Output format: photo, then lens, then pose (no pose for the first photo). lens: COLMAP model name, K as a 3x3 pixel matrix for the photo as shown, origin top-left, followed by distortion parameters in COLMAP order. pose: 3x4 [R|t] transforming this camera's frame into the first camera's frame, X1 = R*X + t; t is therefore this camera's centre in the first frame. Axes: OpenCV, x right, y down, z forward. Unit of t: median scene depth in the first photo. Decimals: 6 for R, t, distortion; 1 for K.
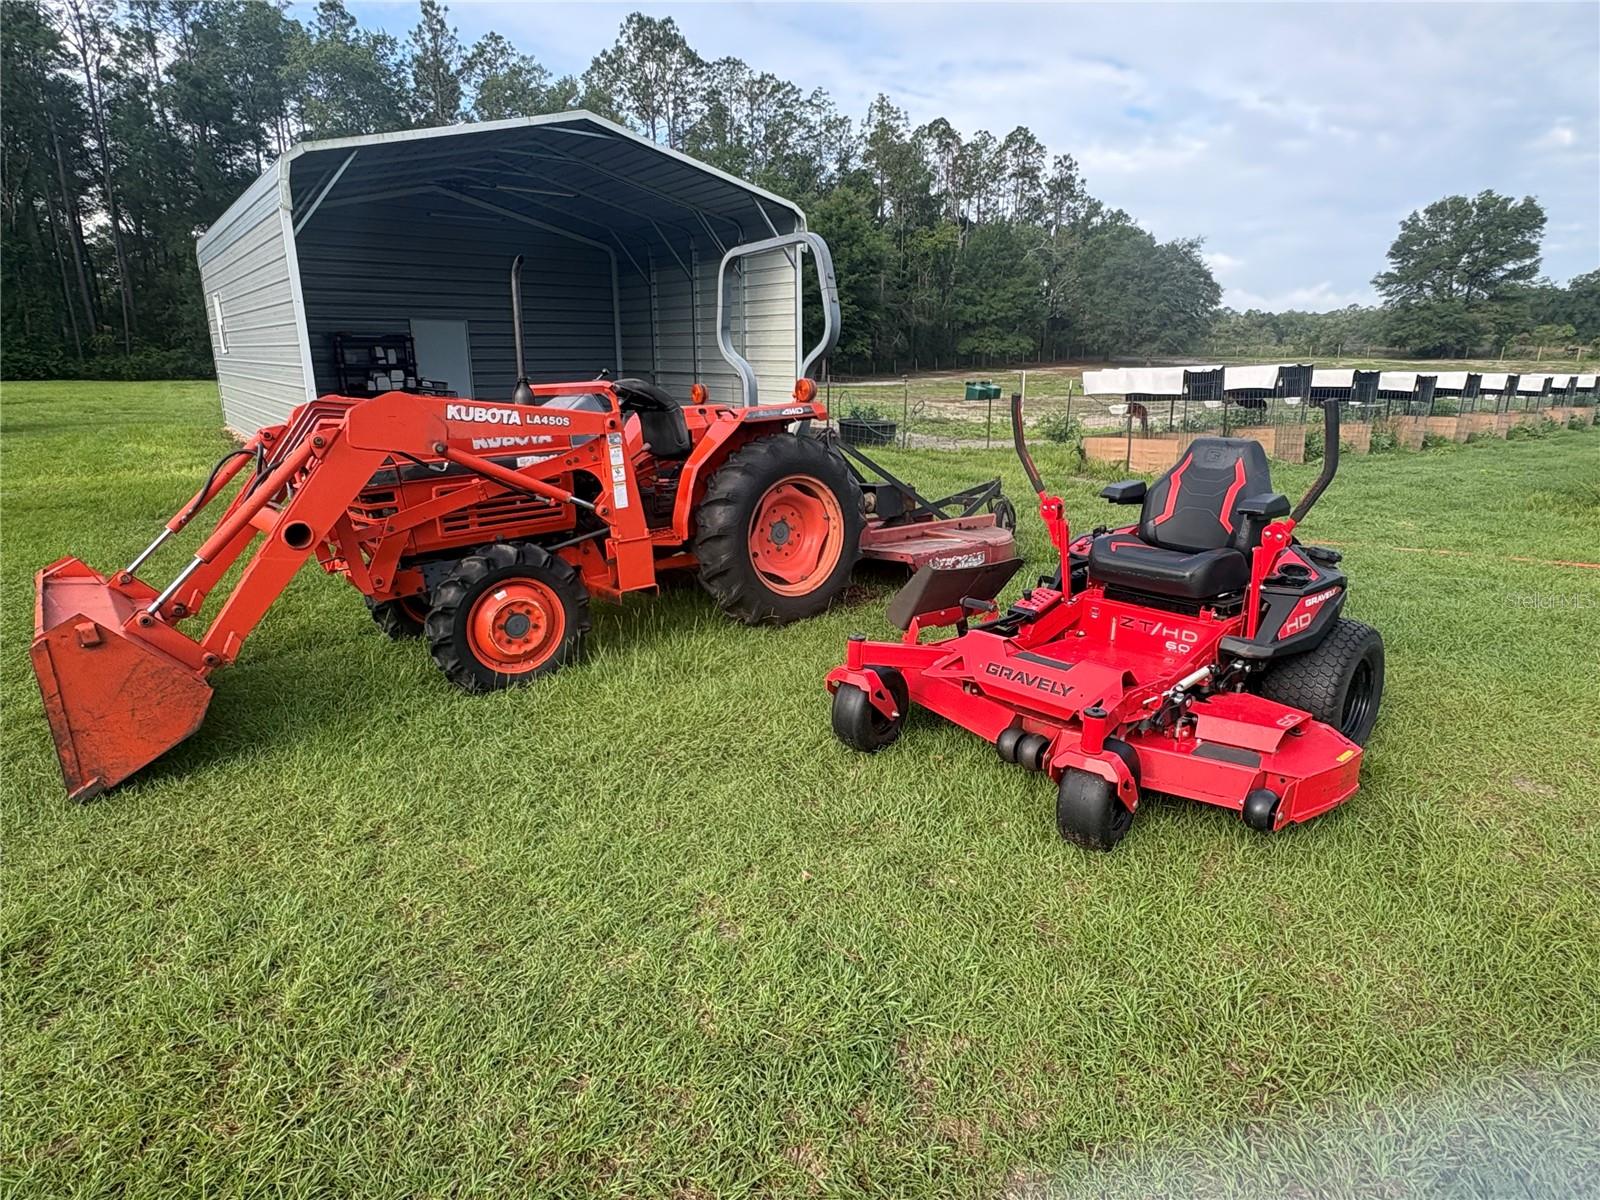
lens RADIAL K [[894.7, 0, 795.6], [0, 894.7, 603.0], [0, 0, 1]] dist [0.000367, 0.001067]
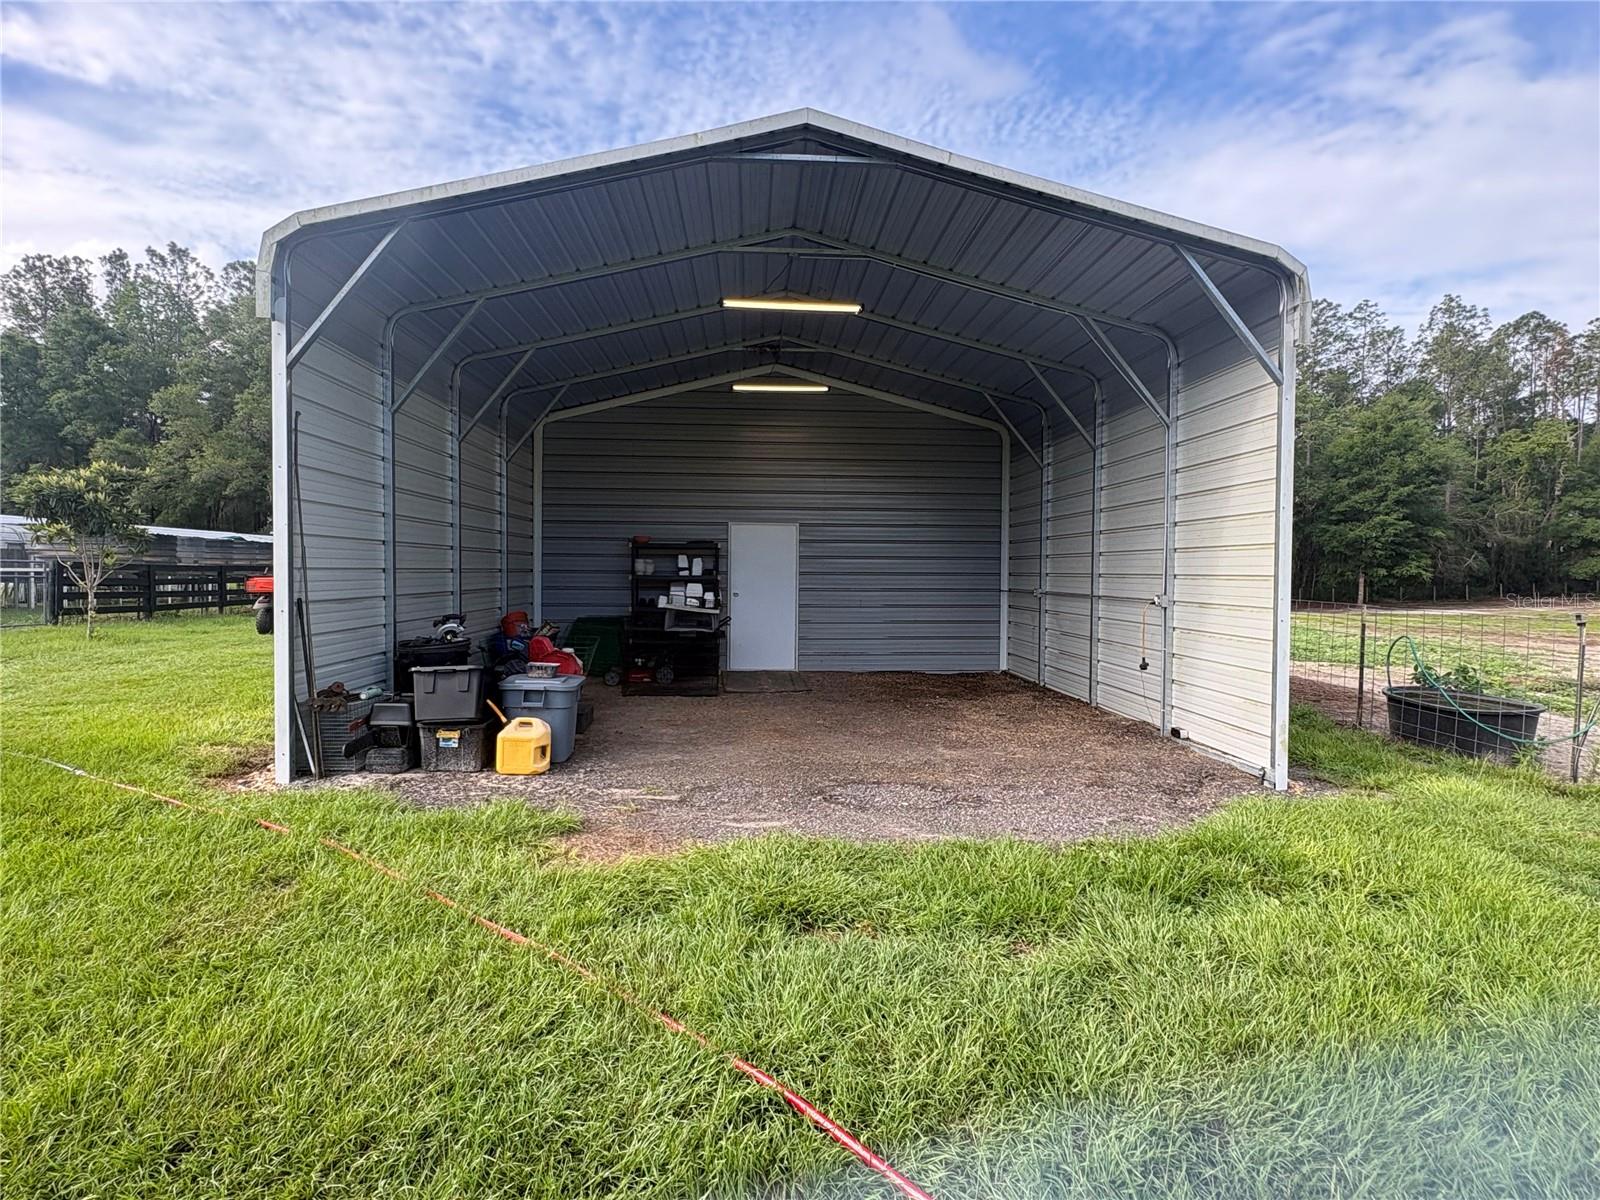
lens RADIAL K [[793.9, 0, 804.3], [0, 793.9, 606.2], [0, 0, 1]] dist [-0.002264, -0.004748]
pose [[0.834406, 0.030570, -0.550301, 0.019395], [-0.156349, 0.970572, -0.183152, -0.120972], [0.528508, 0.238863, 0.814631, 0.460239]]
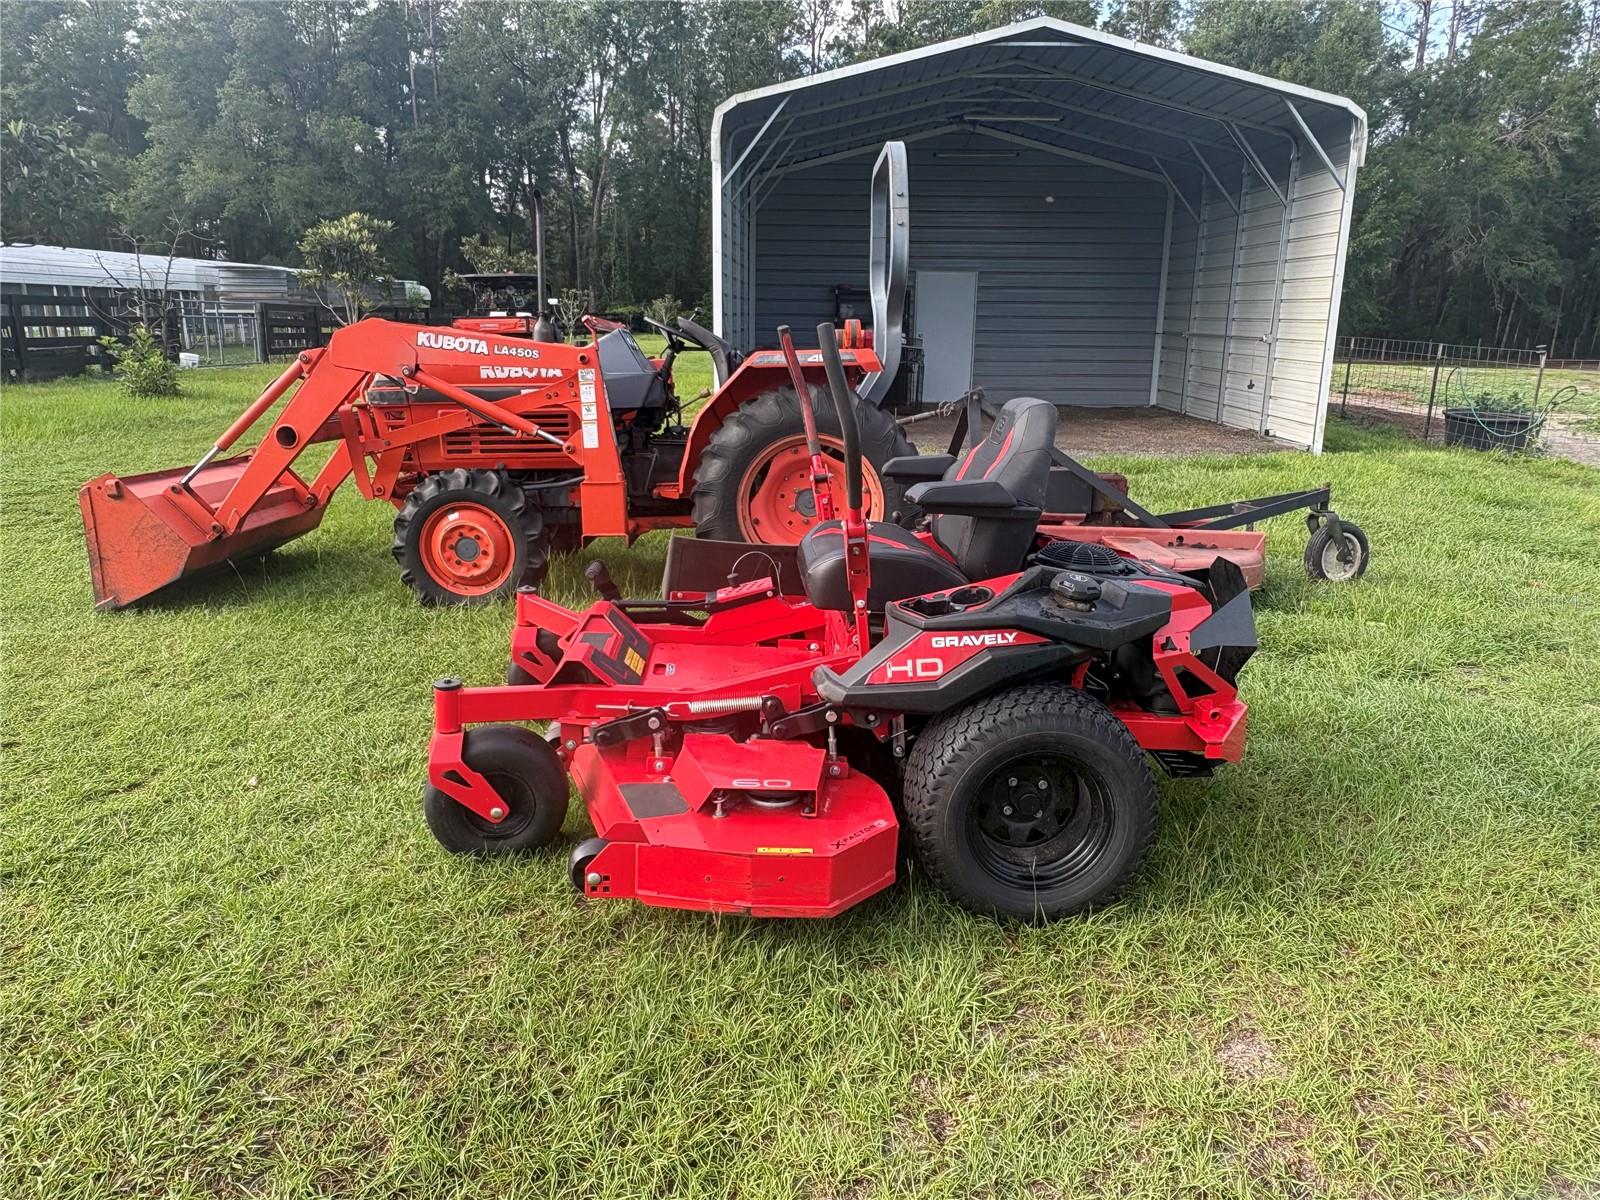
lens RADIAL K [[1085.5, 0, 796.5], [0, 1085.5, 604.5], [0, 0, 1]] dist [-0.006755, -0.001593]
pose [[0.786310, 0.168382, -0.594444, 0.185495], [-0.176514, 0.983267, 0.045033, -0.008739], [0.592080, 0.069518, 0.802875, 0.056425]]
